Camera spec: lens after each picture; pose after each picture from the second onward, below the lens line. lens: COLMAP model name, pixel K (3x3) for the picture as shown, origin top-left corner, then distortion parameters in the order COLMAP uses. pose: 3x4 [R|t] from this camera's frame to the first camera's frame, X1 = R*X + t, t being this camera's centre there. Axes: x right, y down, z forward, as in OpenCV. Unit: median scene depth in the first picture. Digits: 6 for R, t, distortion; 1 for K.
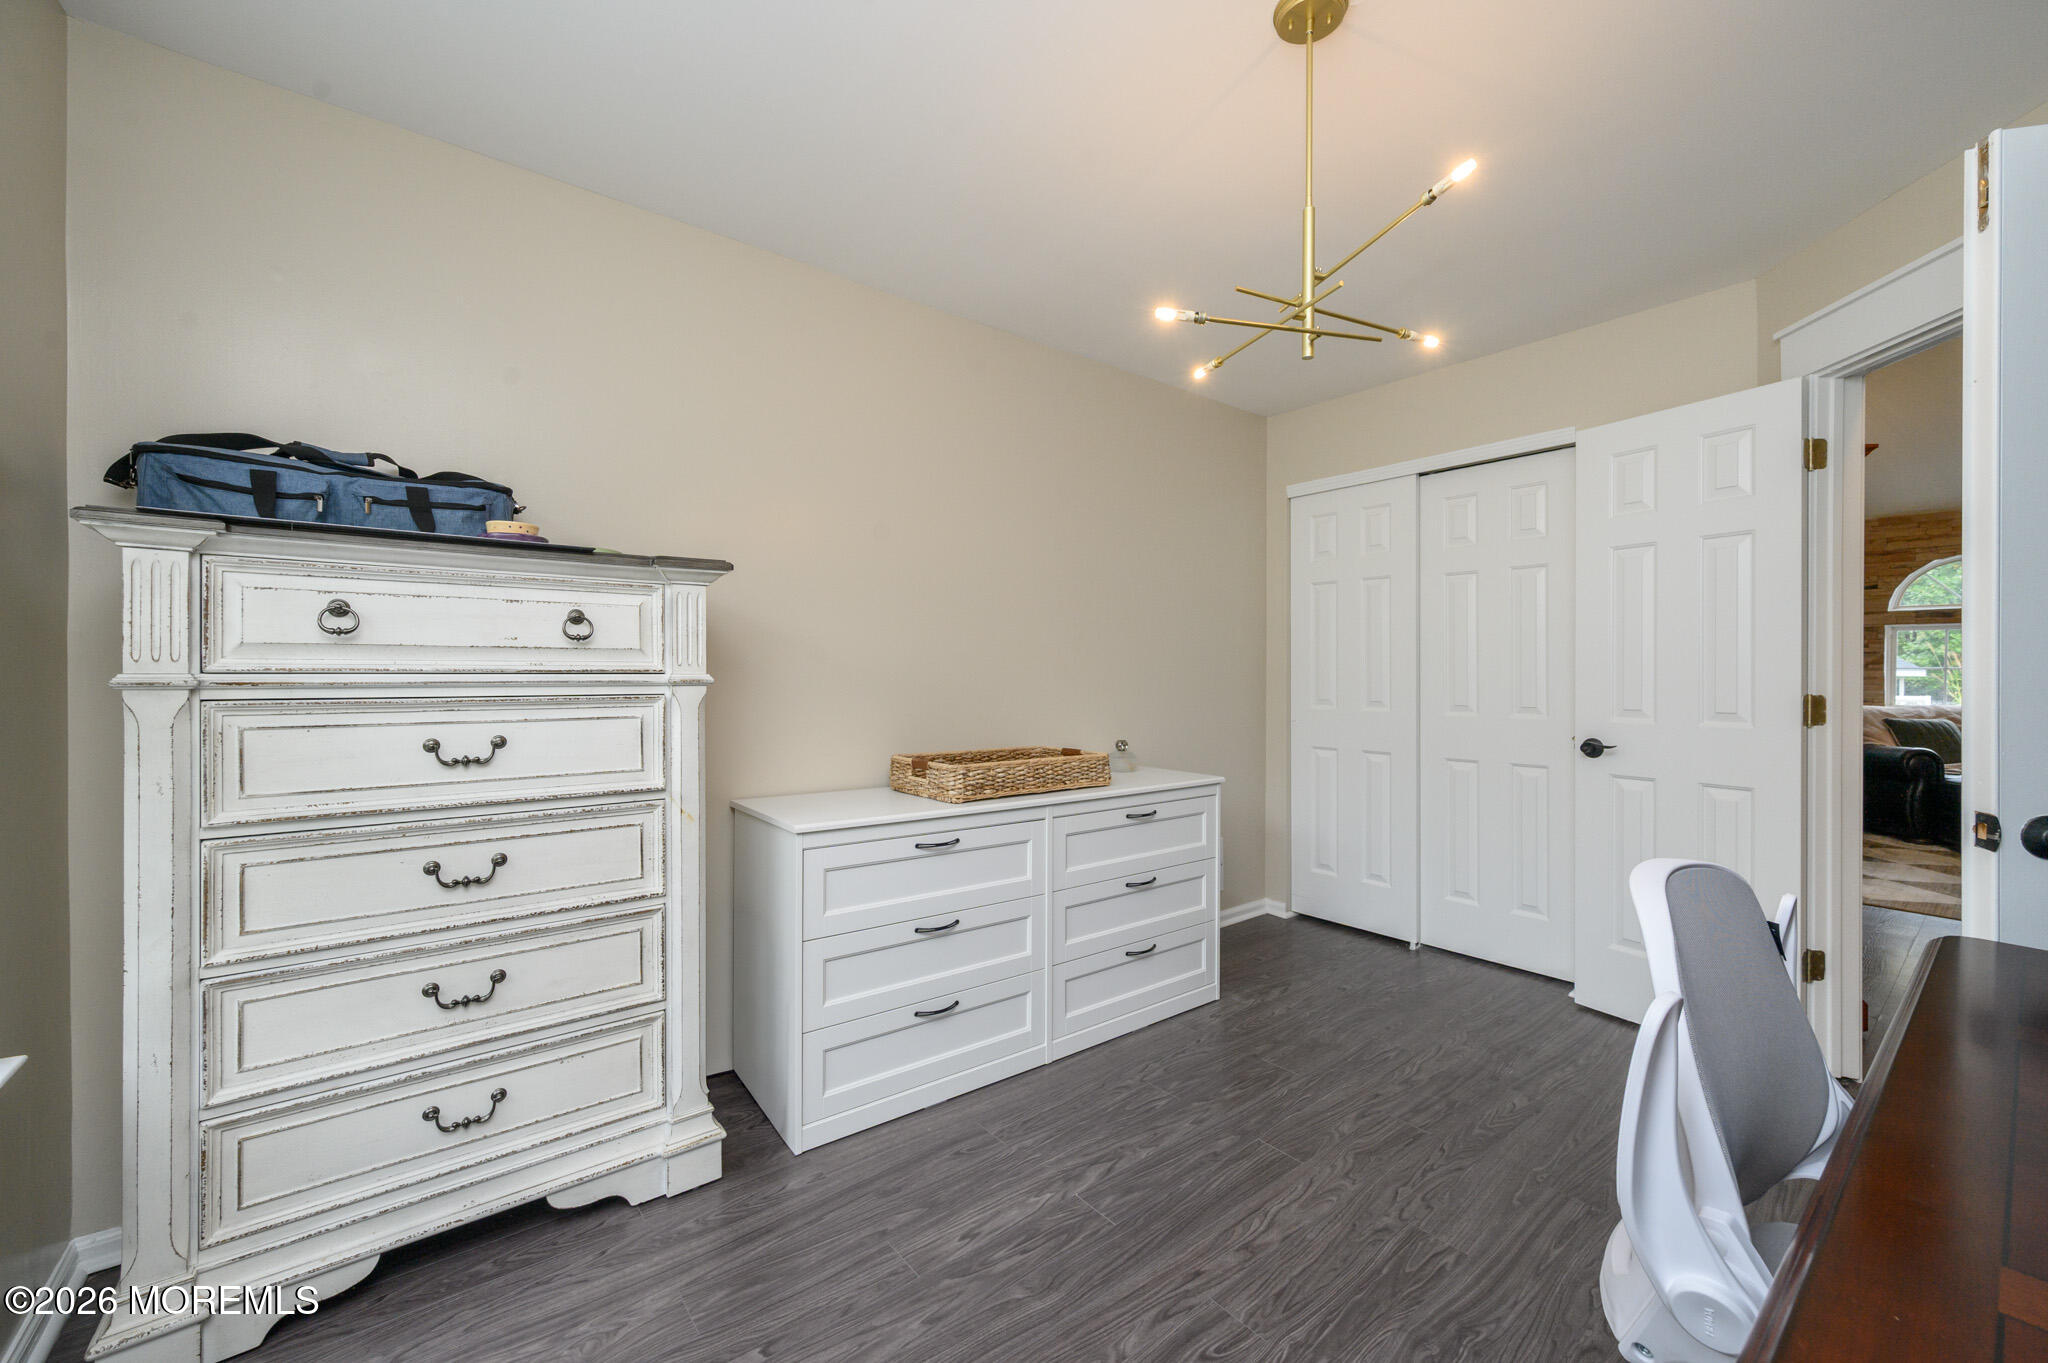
lens RADIAL K [[801.9, 0, 1024.0], [0, 801.9, 681.5], [0, 0, 1]] dist [-0.001594, -0.000064]
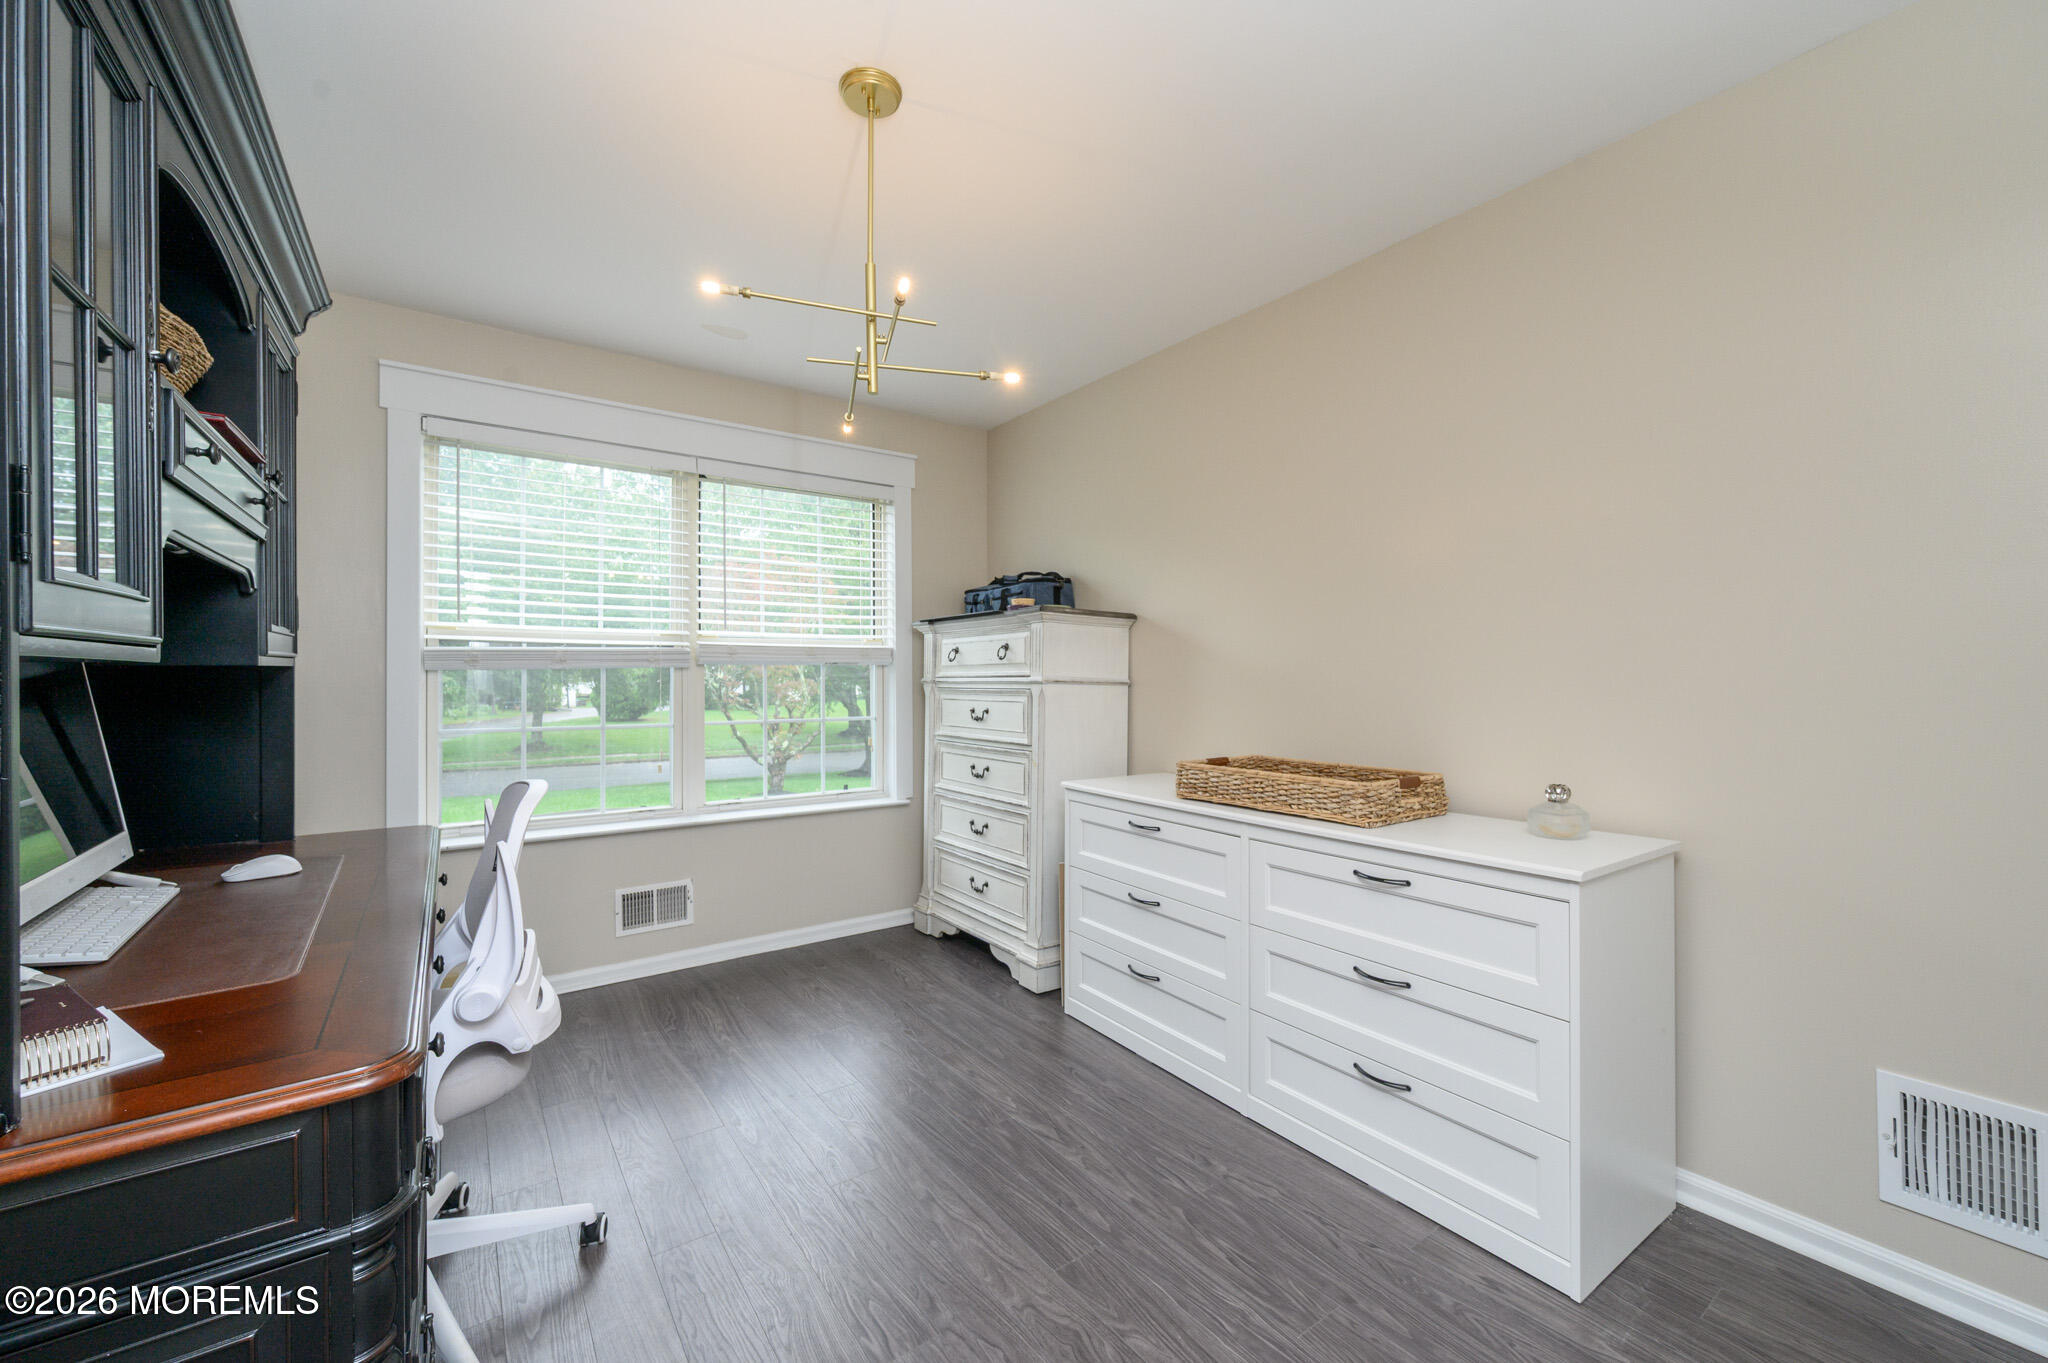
lens RADIAL K [[801.9, 0, 1024.0], [0, 801.9, 681.5], [0, 0, 1]] dist [-0.001594, -0.000064]
pose [[-0.044973, -0.001386, -0.998987, 1.201700], [-0.008394, 0.999964, -0.001009, 0.001672], [0.998953, 0.008341, -0.044983, 1.031869]]
